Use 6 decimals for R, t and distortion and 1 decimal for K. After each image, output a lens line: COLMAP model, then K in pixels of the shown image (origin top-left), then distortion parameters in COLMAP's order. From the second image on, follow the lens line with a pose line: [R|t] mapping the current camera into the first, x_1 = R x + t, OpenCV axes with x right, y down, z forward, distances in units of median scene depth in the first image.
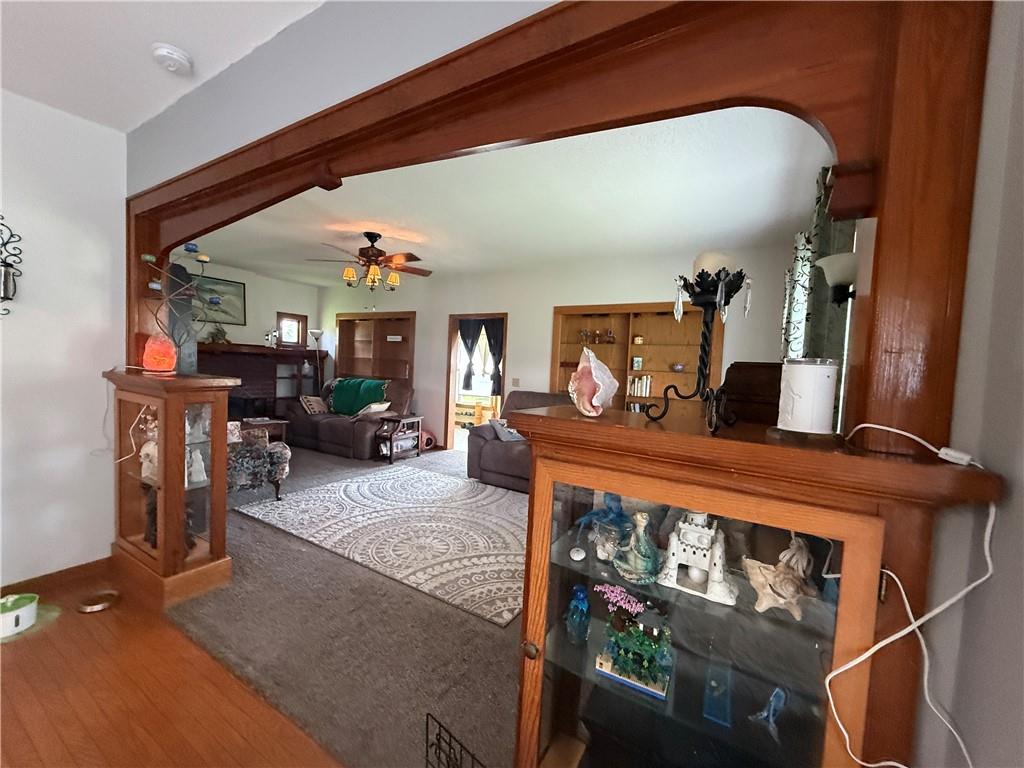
lens RADIAL K [[407.8, 0, 509.8], [0, 407.8, 384.1], [0, 0, 1]] dist [-0.001005, 0.000742]
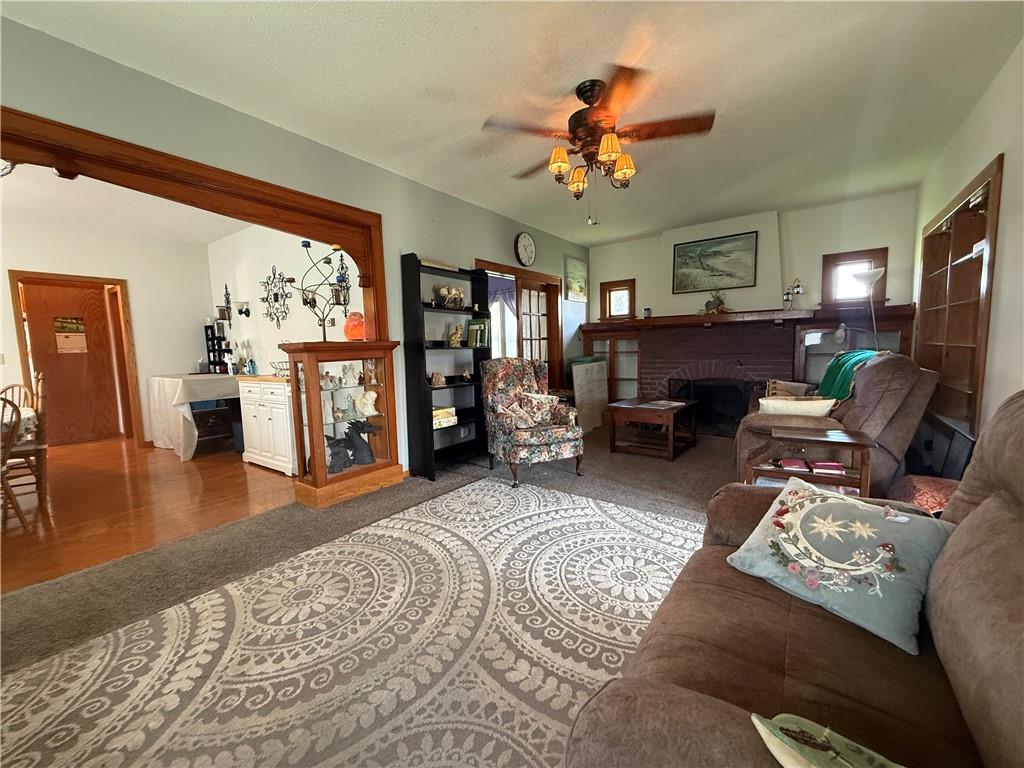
lens RADIAL K [[407.8, 0, 511.9], [0, 407.8, 384.3], [0, 0, 1]] dist [-0.001005, 0.000742]
pose [[-0.093812, 0.052220, -0.994219, 0.278075], [-0.023534, 0.998228, 0.054651, 0.016104], [0.995312, 0.028525, -0.092417, 1.010754]]
